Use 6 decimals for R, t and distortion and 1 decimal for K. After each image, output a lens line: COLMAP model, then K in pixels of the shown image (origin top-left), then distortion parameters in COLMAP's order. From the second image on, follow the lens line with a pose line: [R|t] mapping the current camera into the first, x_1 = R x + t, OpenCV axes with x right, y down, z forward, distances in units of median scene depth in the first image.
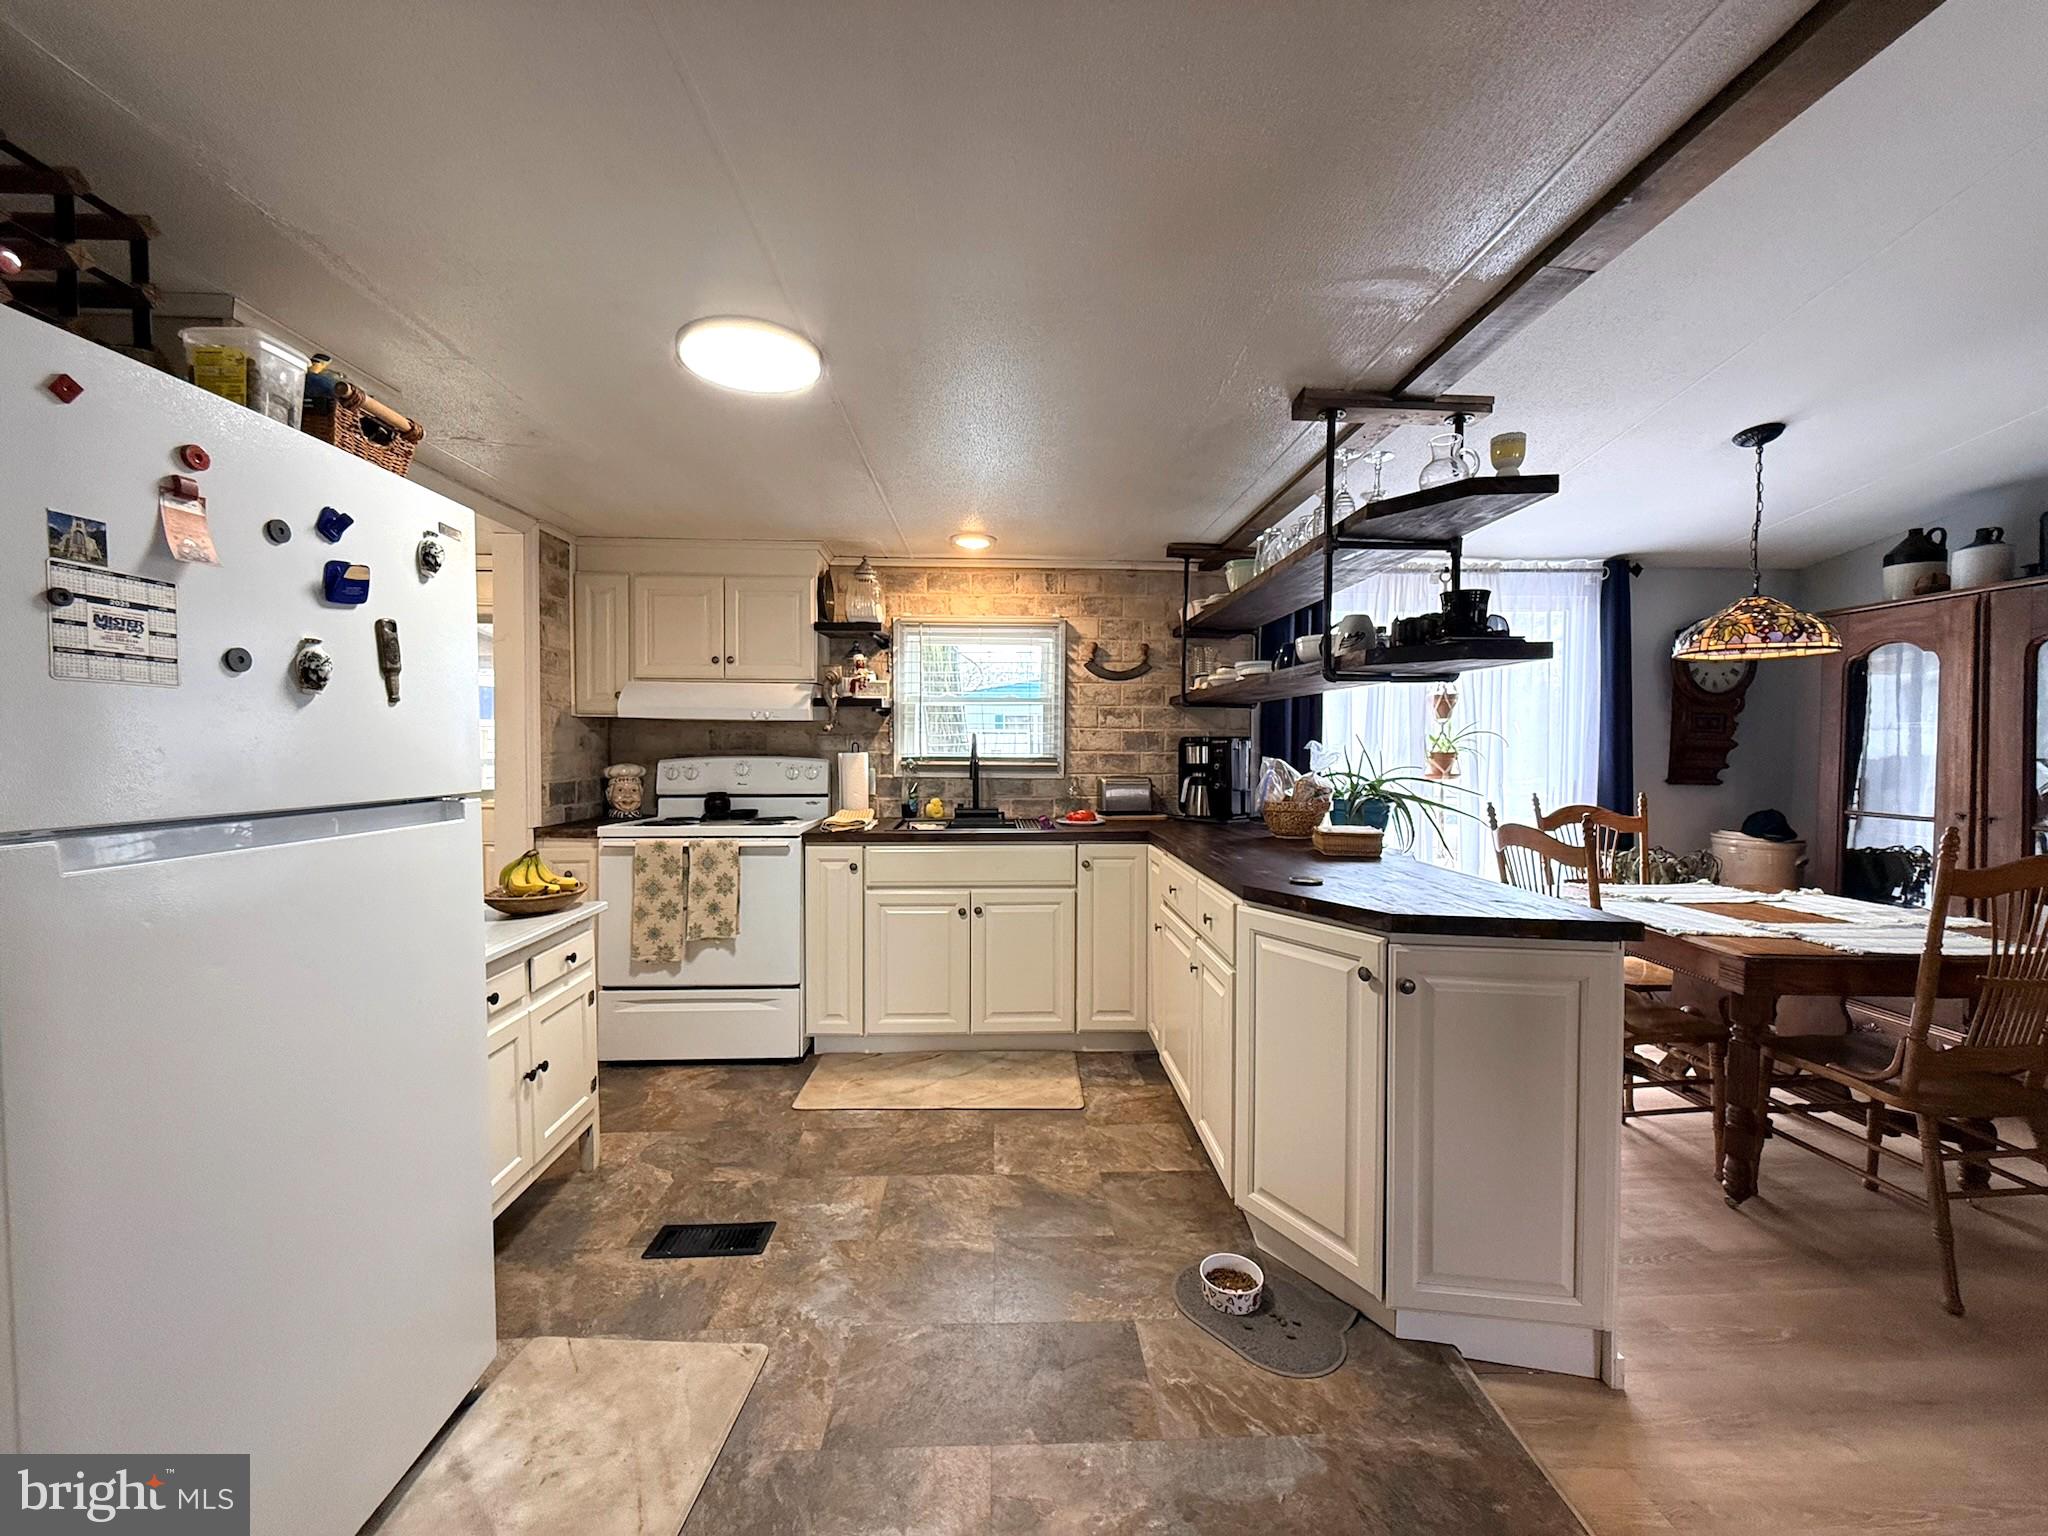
lens RADIAL K [[813.6, 0, 1031.9], [0, 813.6, 769.0], [0, 0, 1]] dist [-0.002243, 0.000656]
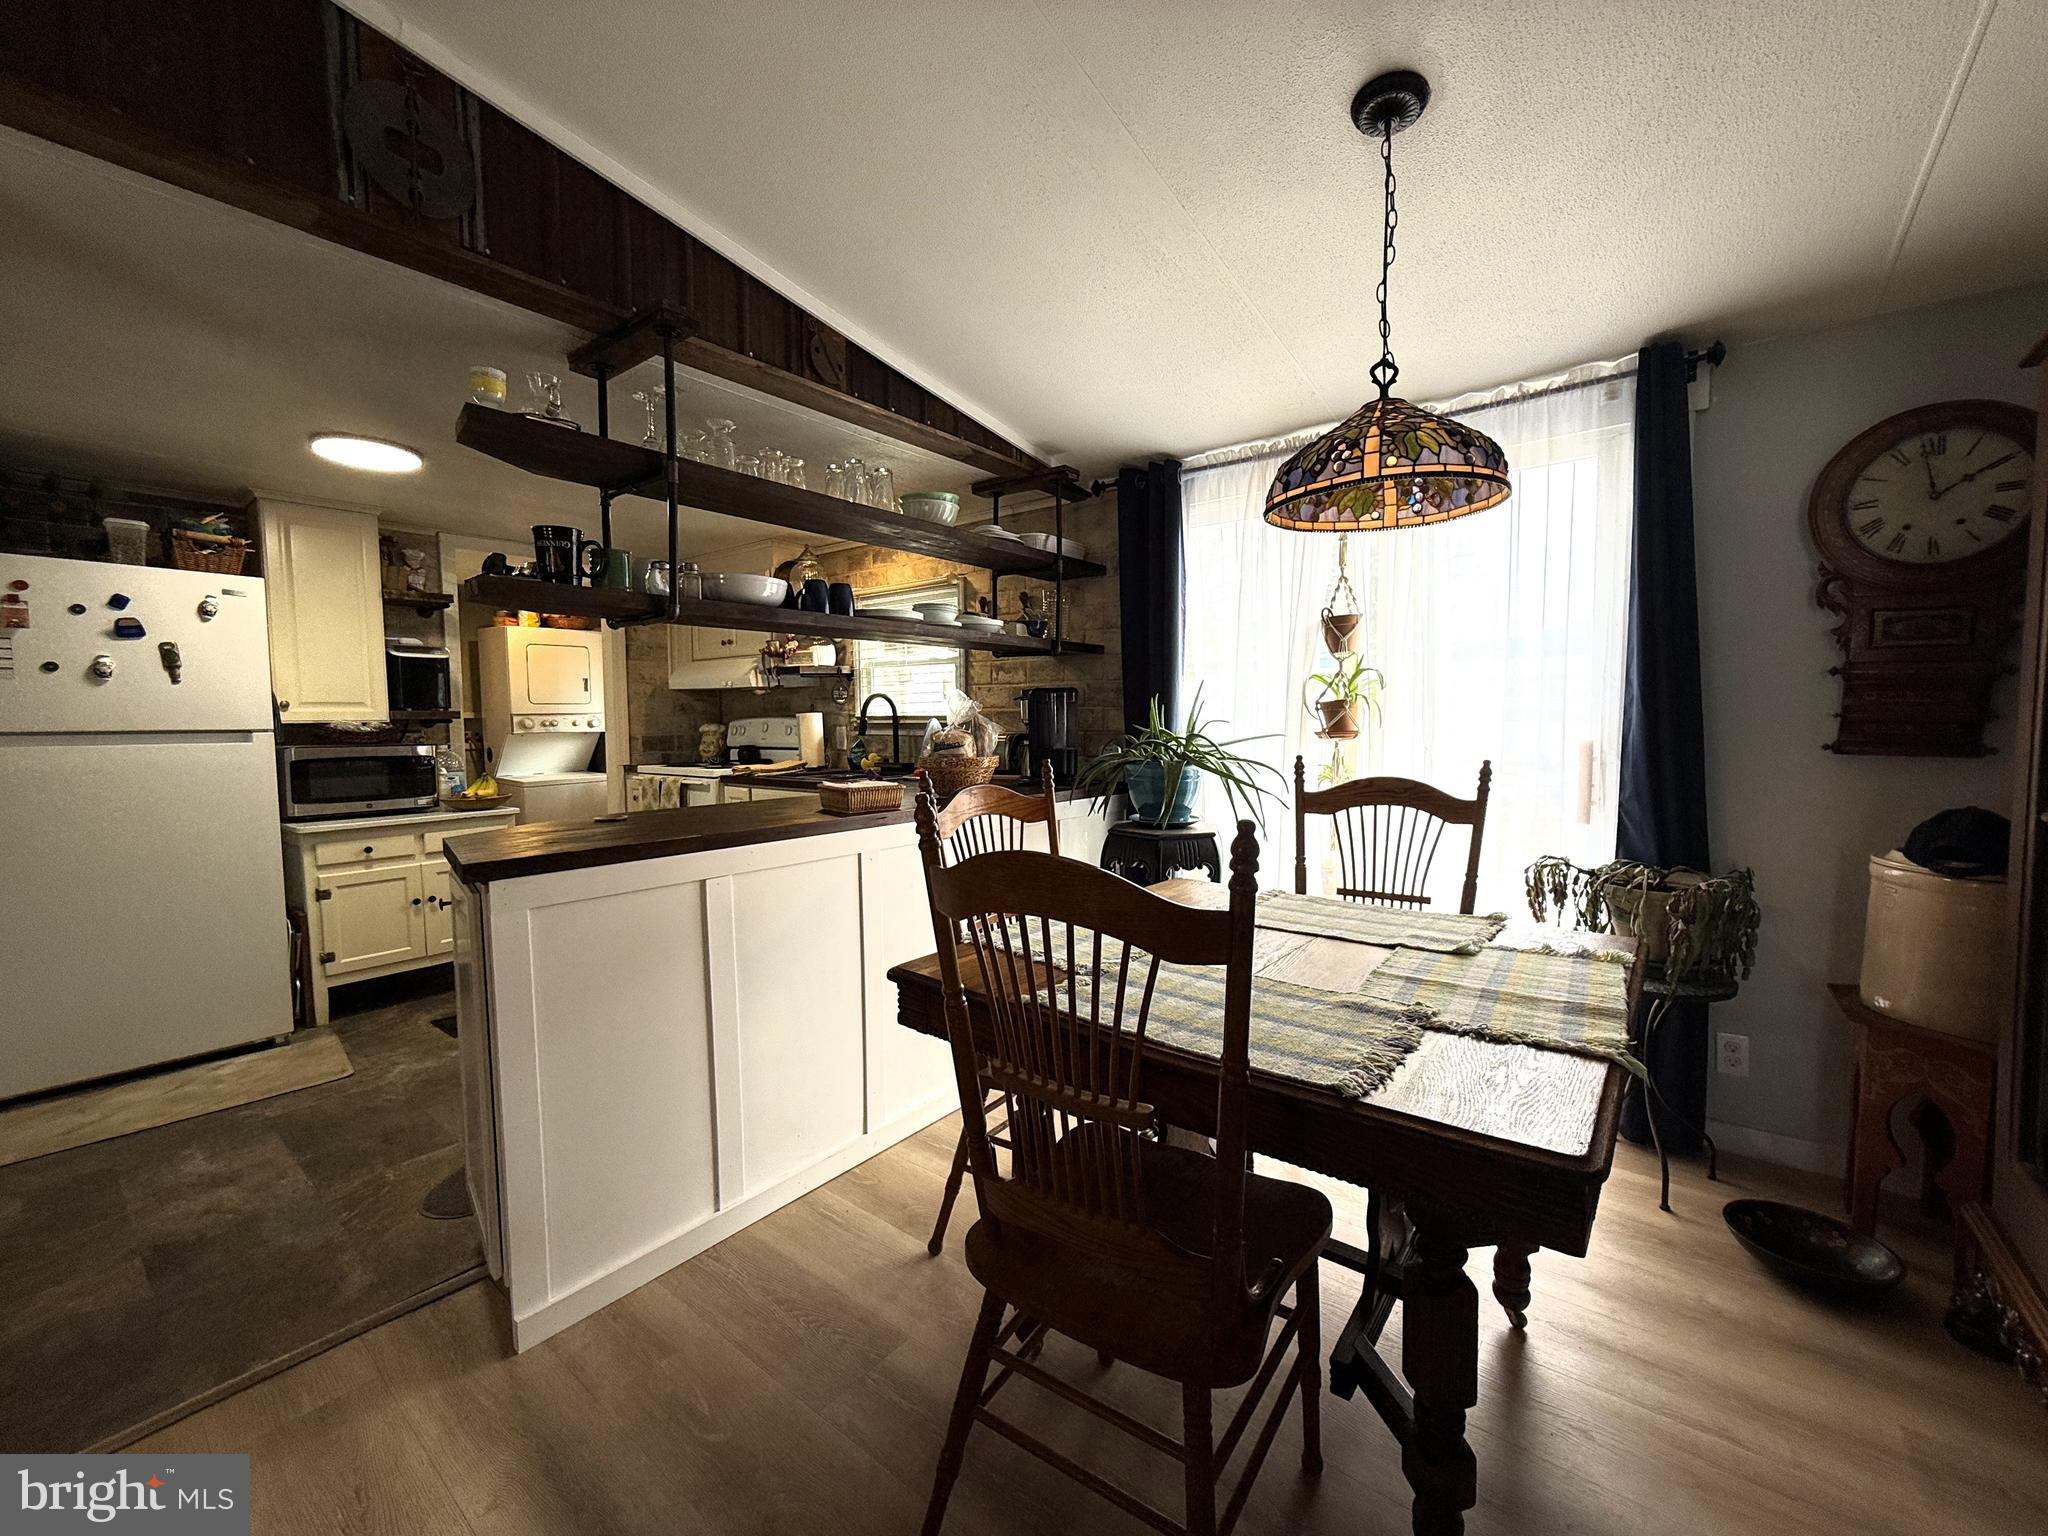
lens RADIAL K [[813.6, 0, 1031.1], [0, 813.6, 769.8], [0, 0, 1]] dist [-0.002243, 0.000656]
pose [[0.759927, 0.031183, -0.649260, 0.898454], [-0.008415, 0.999237, 0.038141, 0.016958], [0.649954, -0.023521, 0.759609, 0.343431]]
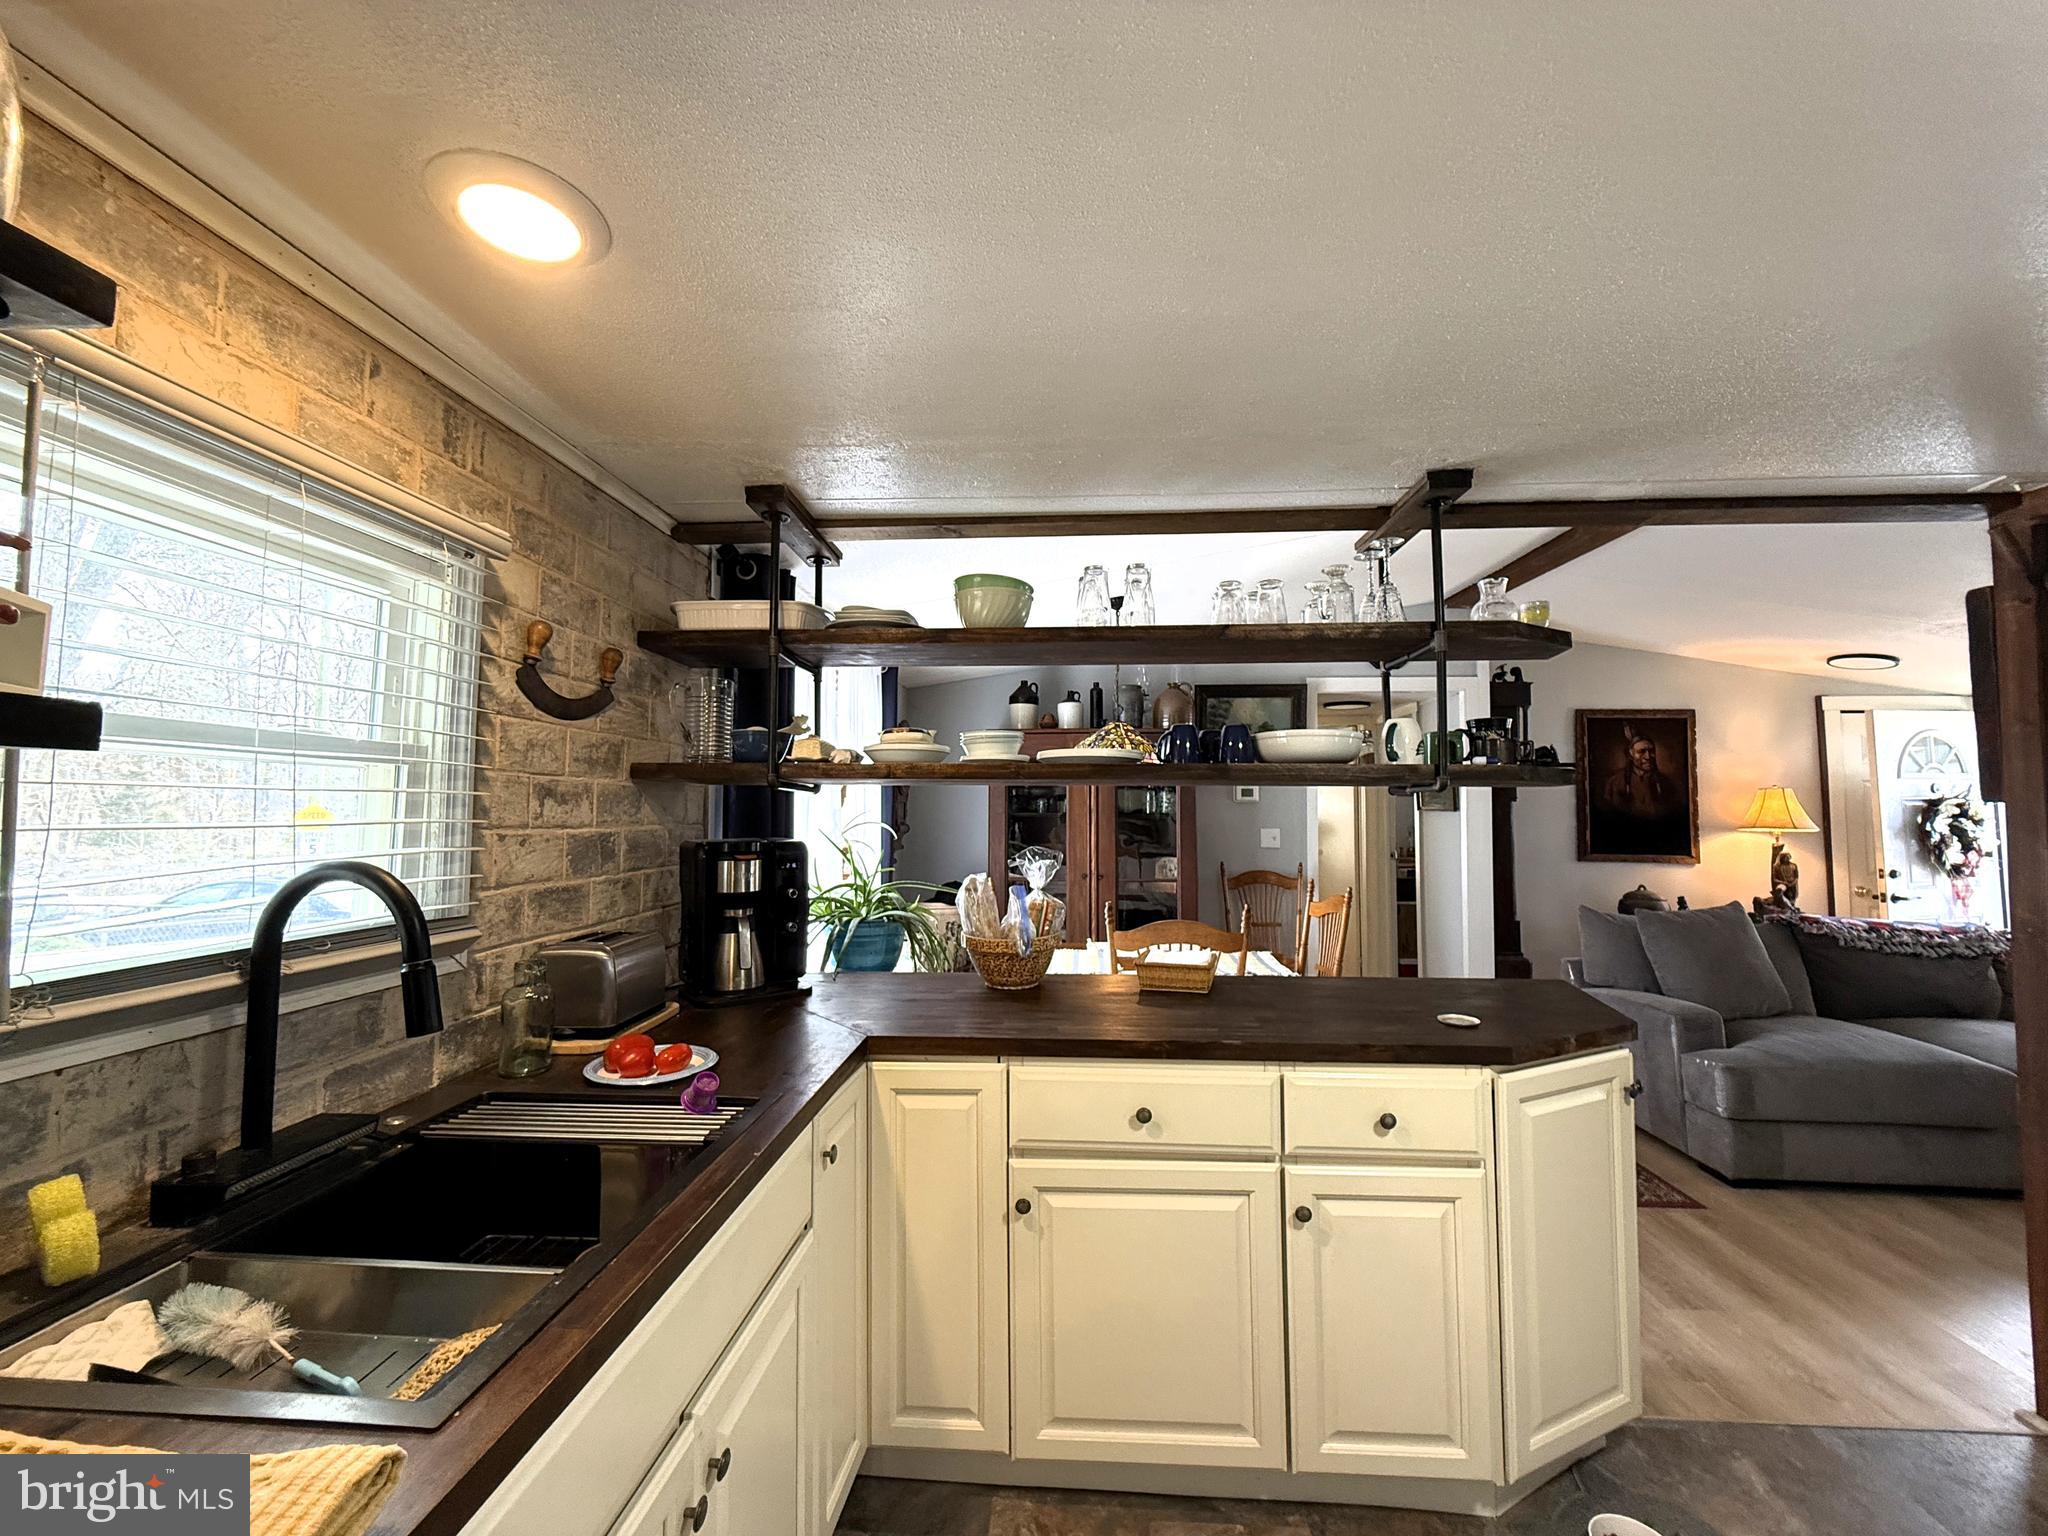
lens RADIAL K [[813.6, 0, 1028.1], [0, 813.6, 770.8], [0, 0, 1]] dist [-0.002243, 0.000656]
pose [[0.108018, 0.045127, 0.993124, -0.359116], [0.030625, 0.998344, -0.048695, -0.061881], [-0.993677, 0.035674, 0.106457, 0.841161]]
